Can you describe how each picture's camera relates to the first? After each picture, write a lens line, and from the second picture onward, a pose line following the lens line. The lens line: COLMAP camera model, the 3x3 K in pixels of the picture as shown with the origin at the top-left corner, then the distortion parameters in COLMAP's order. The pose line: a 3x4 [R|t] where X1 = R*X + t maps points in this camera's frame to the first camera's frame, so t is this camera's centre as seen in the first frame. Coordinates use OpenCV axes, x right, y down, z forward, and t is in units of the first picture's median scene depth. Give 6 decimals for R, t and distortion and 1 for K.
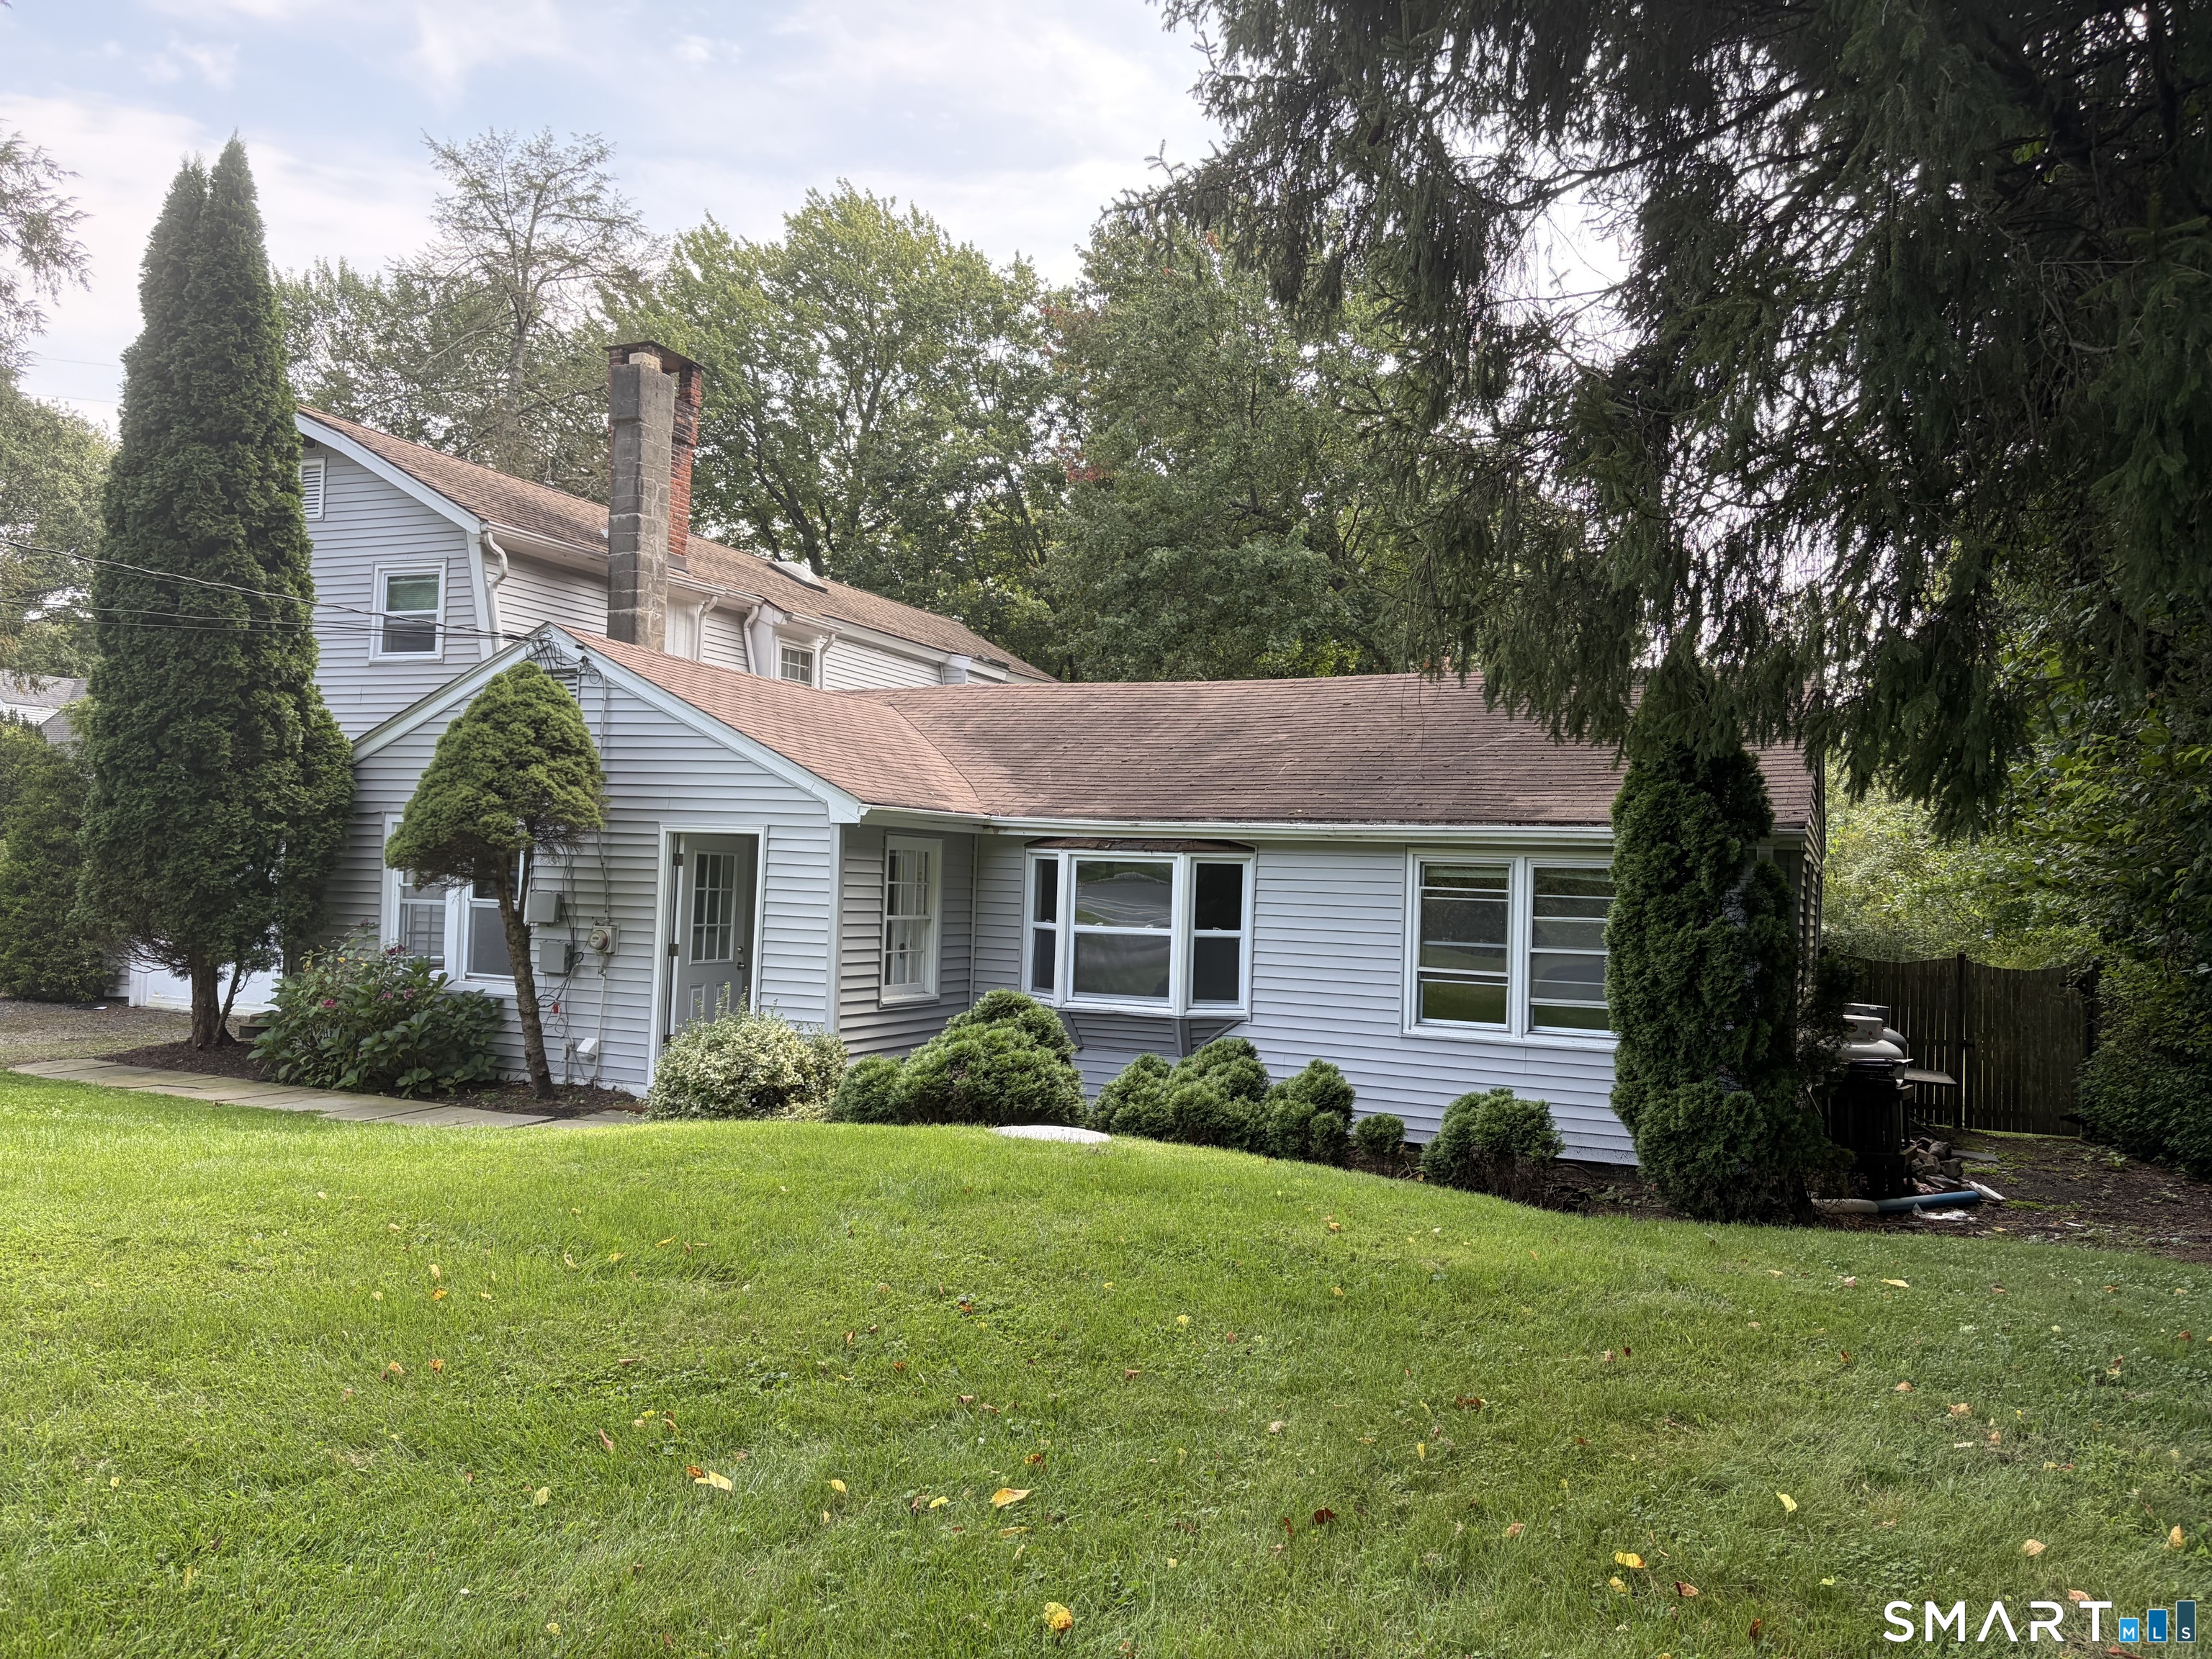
lens RADIAL K [[1655.8, 0, 1106.3], [0, 1655.8, 823.1], [0, 0, 1]] dist [0.009549, 0.000341]
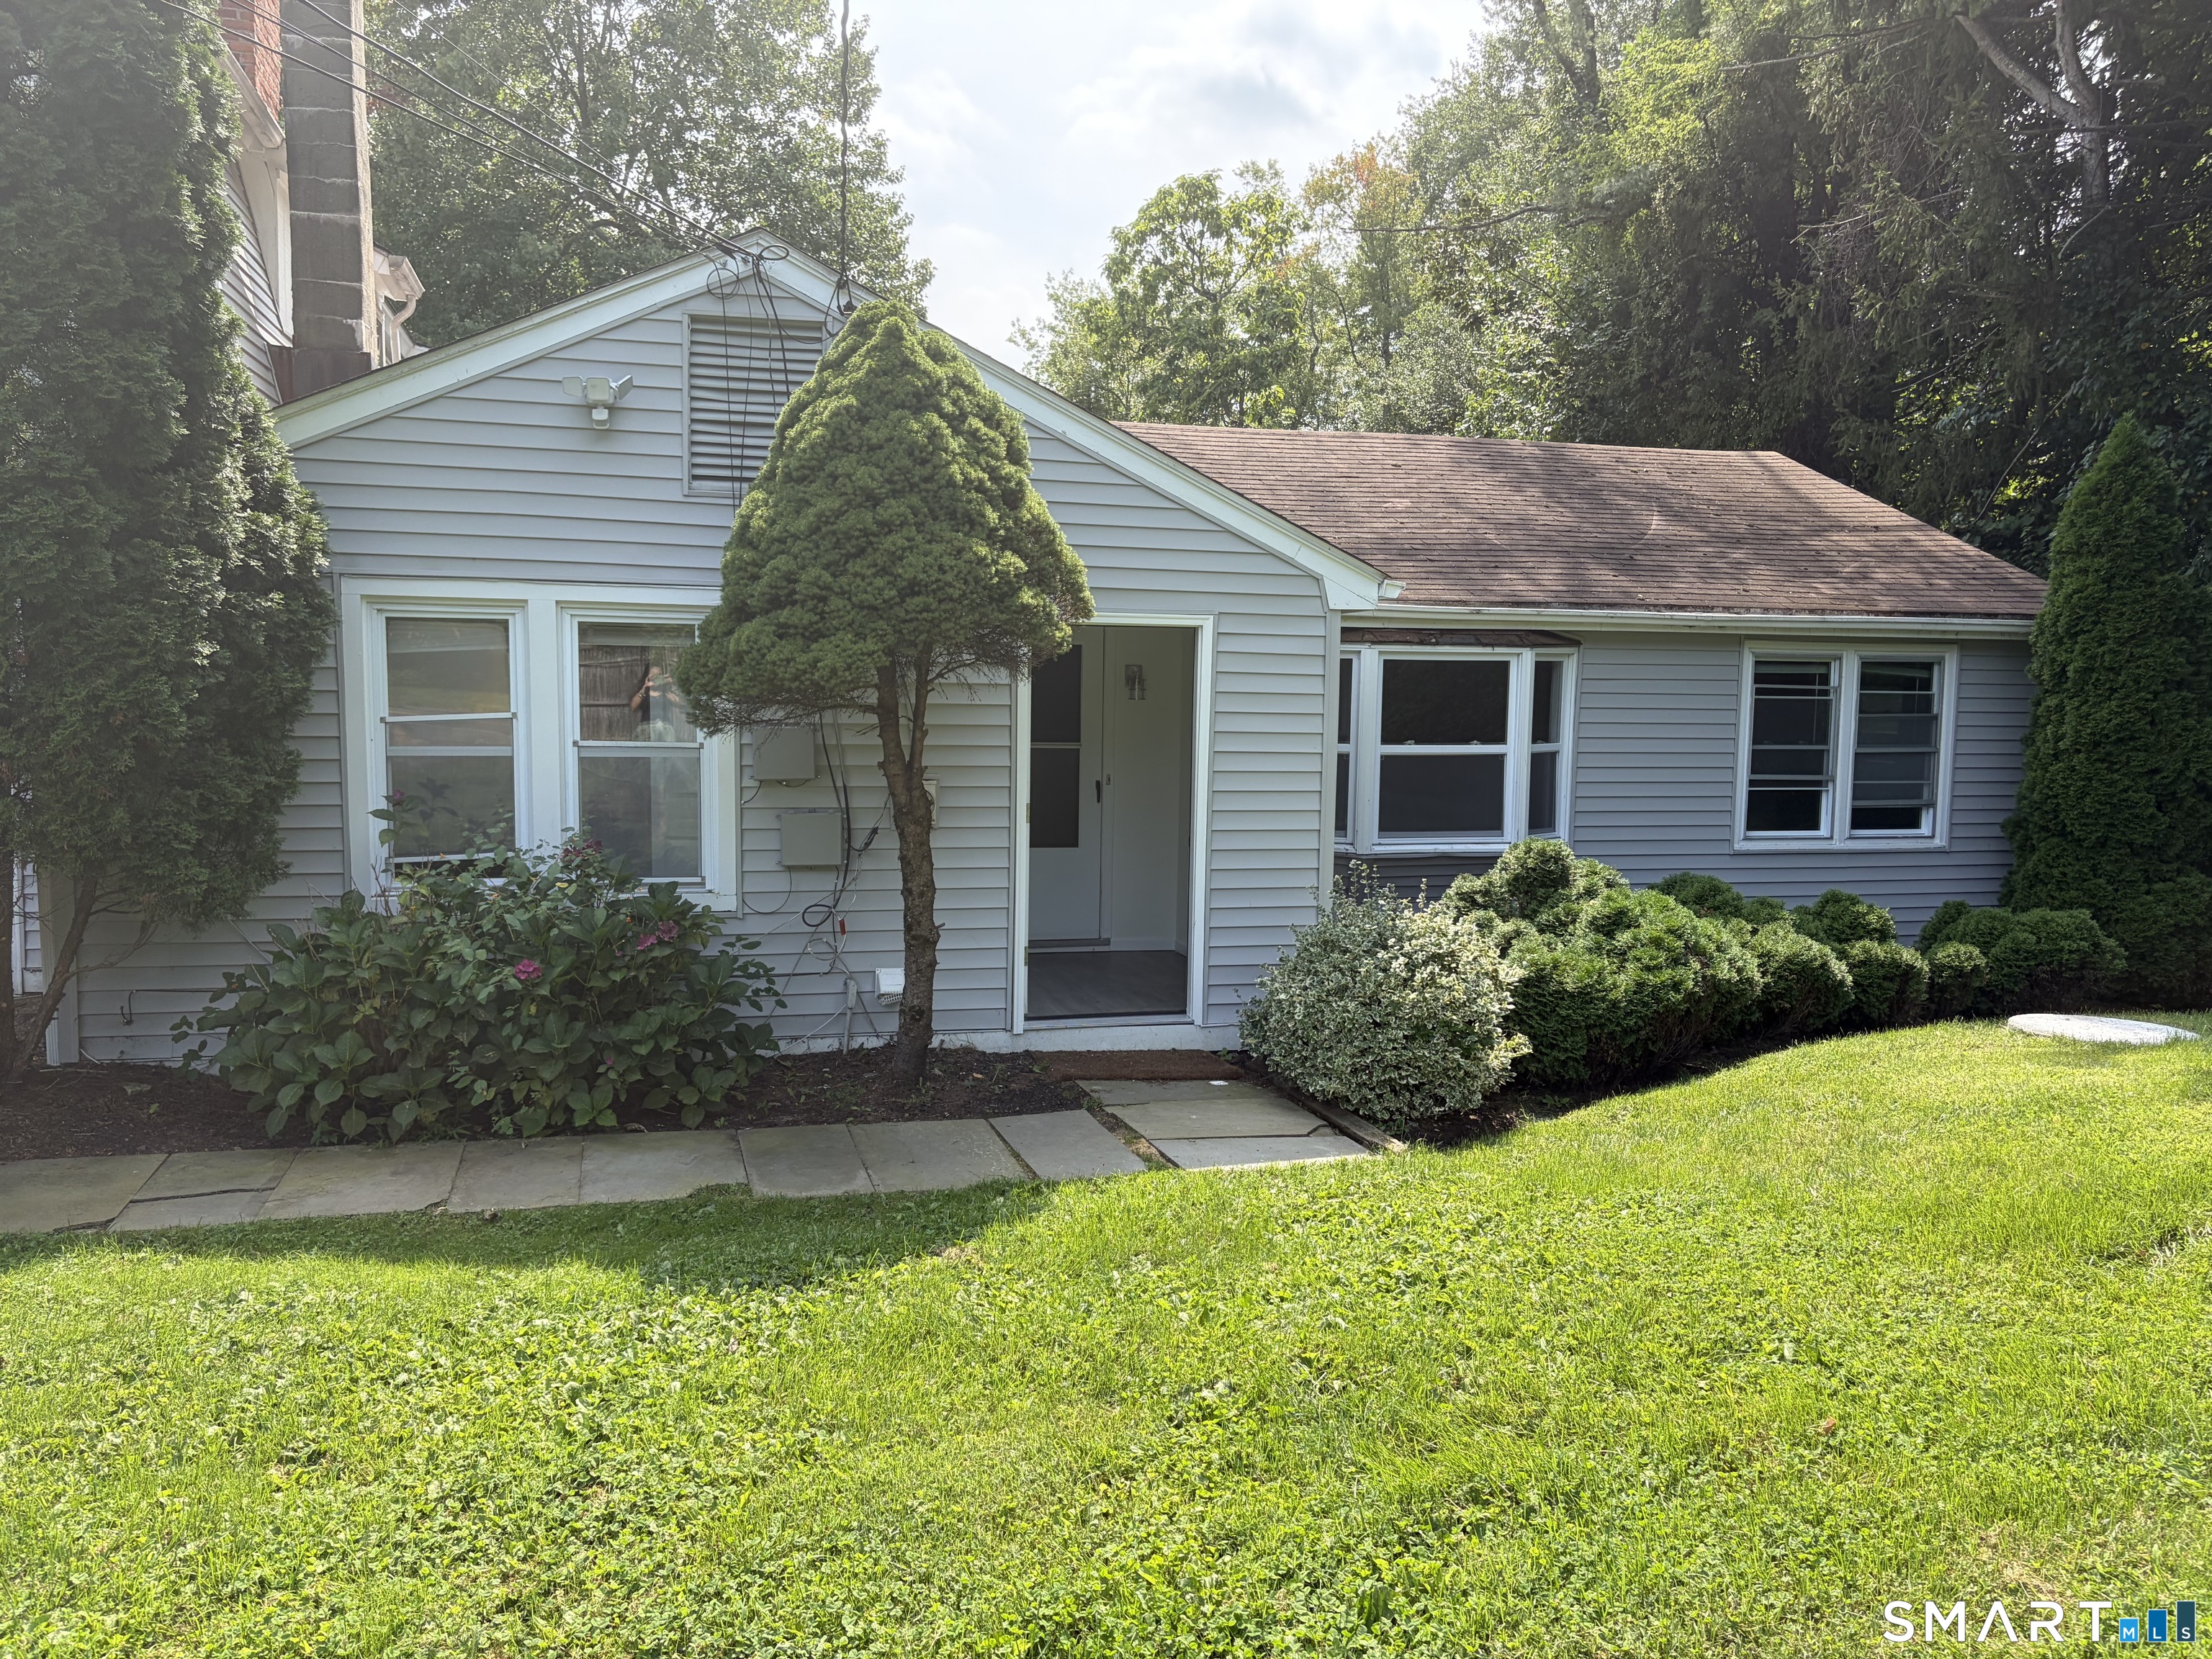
lens RADIAL K [[1655.8, 0, 1105.7], [0, 1655.8, 839.3], [0, 0, 1]] dist [0.009549, 0.000341]
pose [[0.767478, -0.082709, 0.635717, -0.652597], [-0.004271, 0.990961, 0.134084, 0.002520], [-0.641061, -0.105621, 0.760188, 0.534137]]
